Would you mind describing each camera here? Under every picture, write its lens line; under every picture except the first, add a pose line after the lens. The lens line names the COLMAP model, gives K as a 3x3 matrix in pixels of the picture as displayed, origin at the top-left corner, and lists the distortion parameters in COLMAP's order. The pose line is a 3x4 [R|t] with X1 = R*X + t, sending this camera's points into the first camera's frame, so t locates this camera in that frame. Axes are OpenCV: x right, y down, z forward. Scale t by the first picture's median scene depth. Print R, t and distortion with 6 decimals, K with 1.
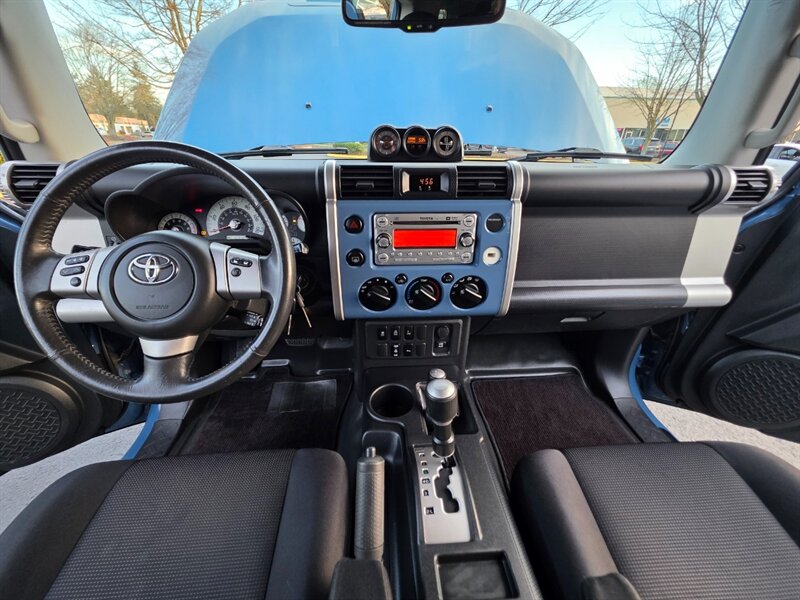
lens RADIAL K [[322.3, 0, 401.0], [0, 322.3, 298.6], [0, 0, 1]] dist [0.000496, 0.000302]
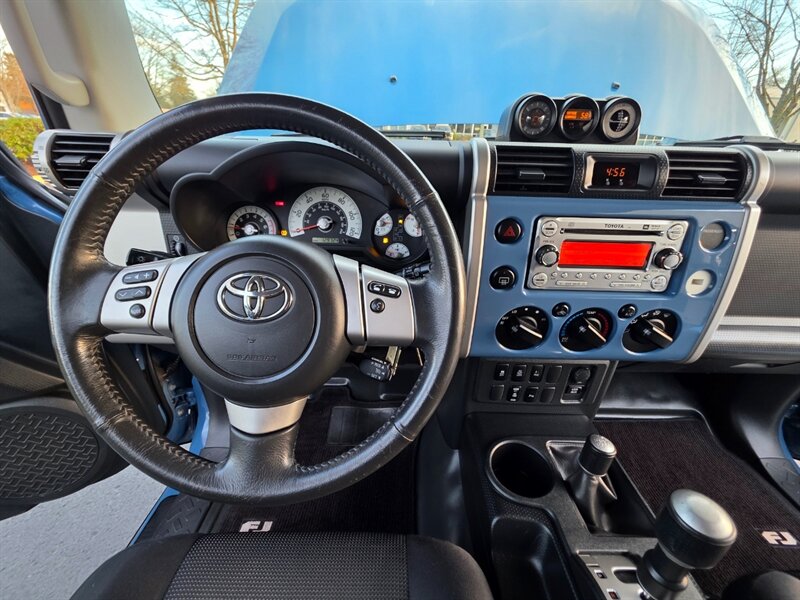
lens RADIAL K [[323.1, 0, 399.5], [0, 323.1, 298.6], [0, 0, 1]] dist [0.001356, 0.000401]
pose [[0.997106, 0.048250, -0.058748, -0.323238], [-0.047666, 0.998799, 0.011308, -0.078548], [0.059223, -0.008475, 0.998209, 0.277608]]
